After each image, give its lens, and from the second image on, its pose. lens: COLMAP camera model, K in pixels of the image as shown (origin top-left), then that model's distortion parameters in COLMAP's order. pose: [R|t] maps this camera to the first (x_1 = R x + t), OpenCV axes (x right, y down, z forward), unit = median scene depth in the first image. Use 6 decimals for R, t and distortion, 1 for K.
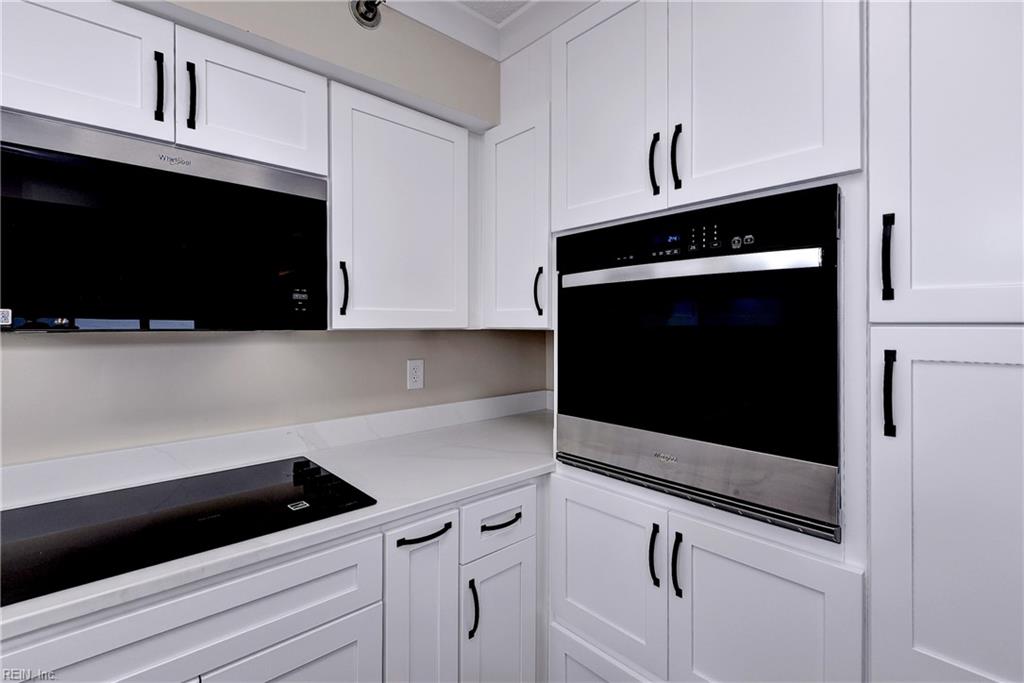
lens RADIAL K [[473.7, 0, 508.3], [0, 473.7, 330.9], [0, 0, 1]] dist [0.013886, -0.001375]
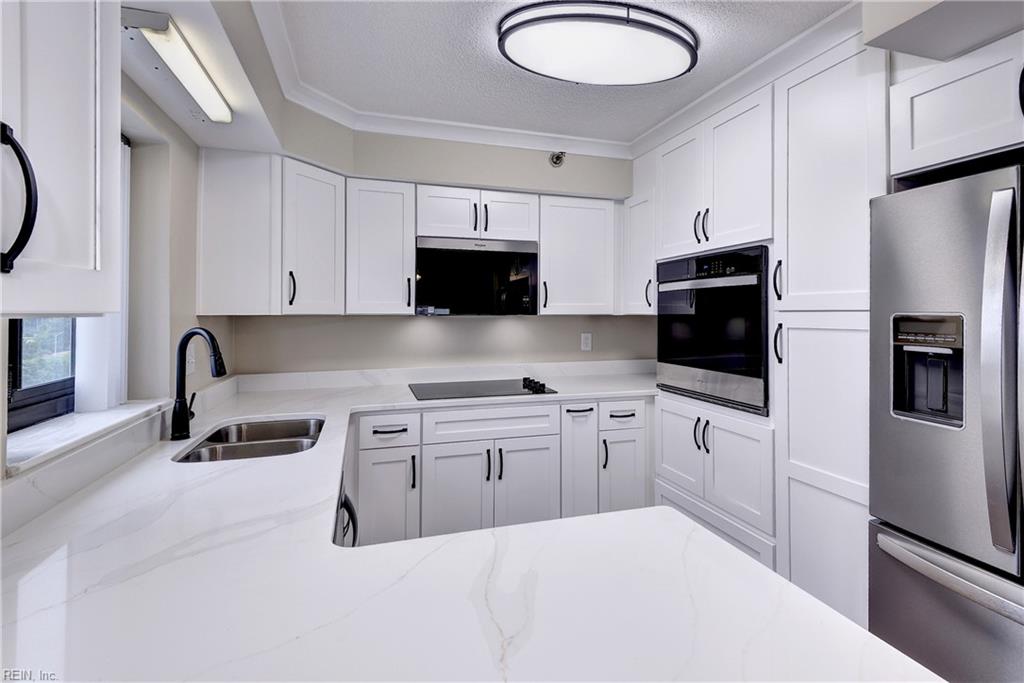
lens RADIAL K [[473.7, 0, 511.1], [0, 473.7, 307.9], [0, 0, 1]] dist [0.013886, -0.001375]
pose [[0.908965, -0.005469, -0.416837, 0.391958], [-0.004564, 0.999723, -0.023070, 0.016646], [0.416848, 0.022872, 0.908689, -0.970619]]
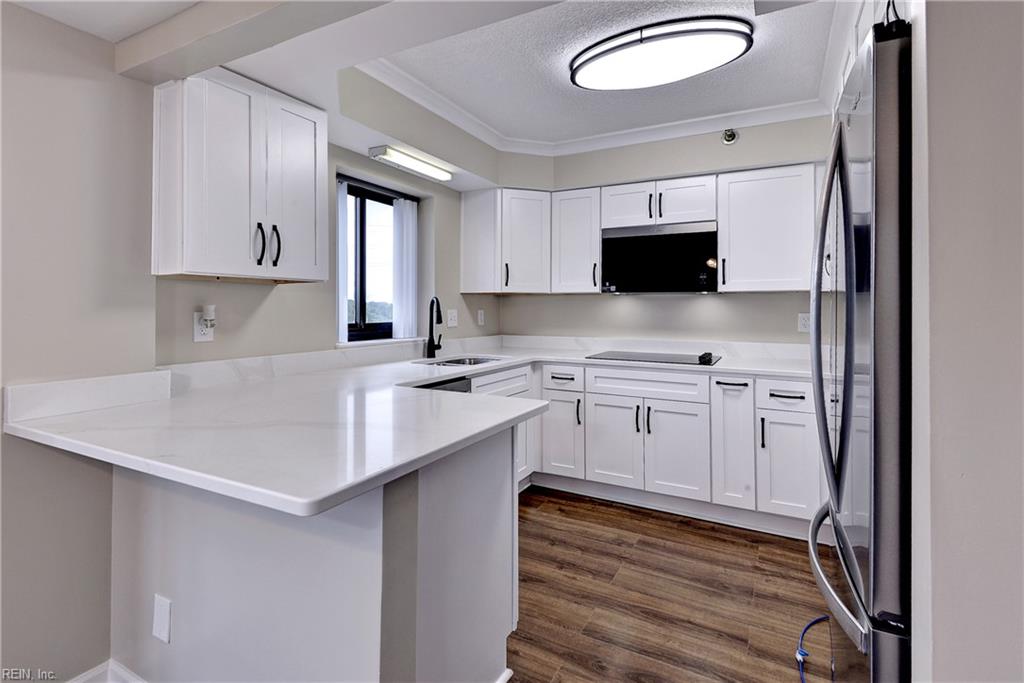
lens RADIAL K [[491.2, 0, 501.9], [0, 491.2, 304.3], [0, 0, 1]] dist [-0.002817, -0.000278]
pose [[0.332252, -0.003068, -0.943186, 1.431554], [-0.014572, 0.999859, -0.008385, 0.090227], [0.943078, 0.016530, 0.332161, -0.660817]]
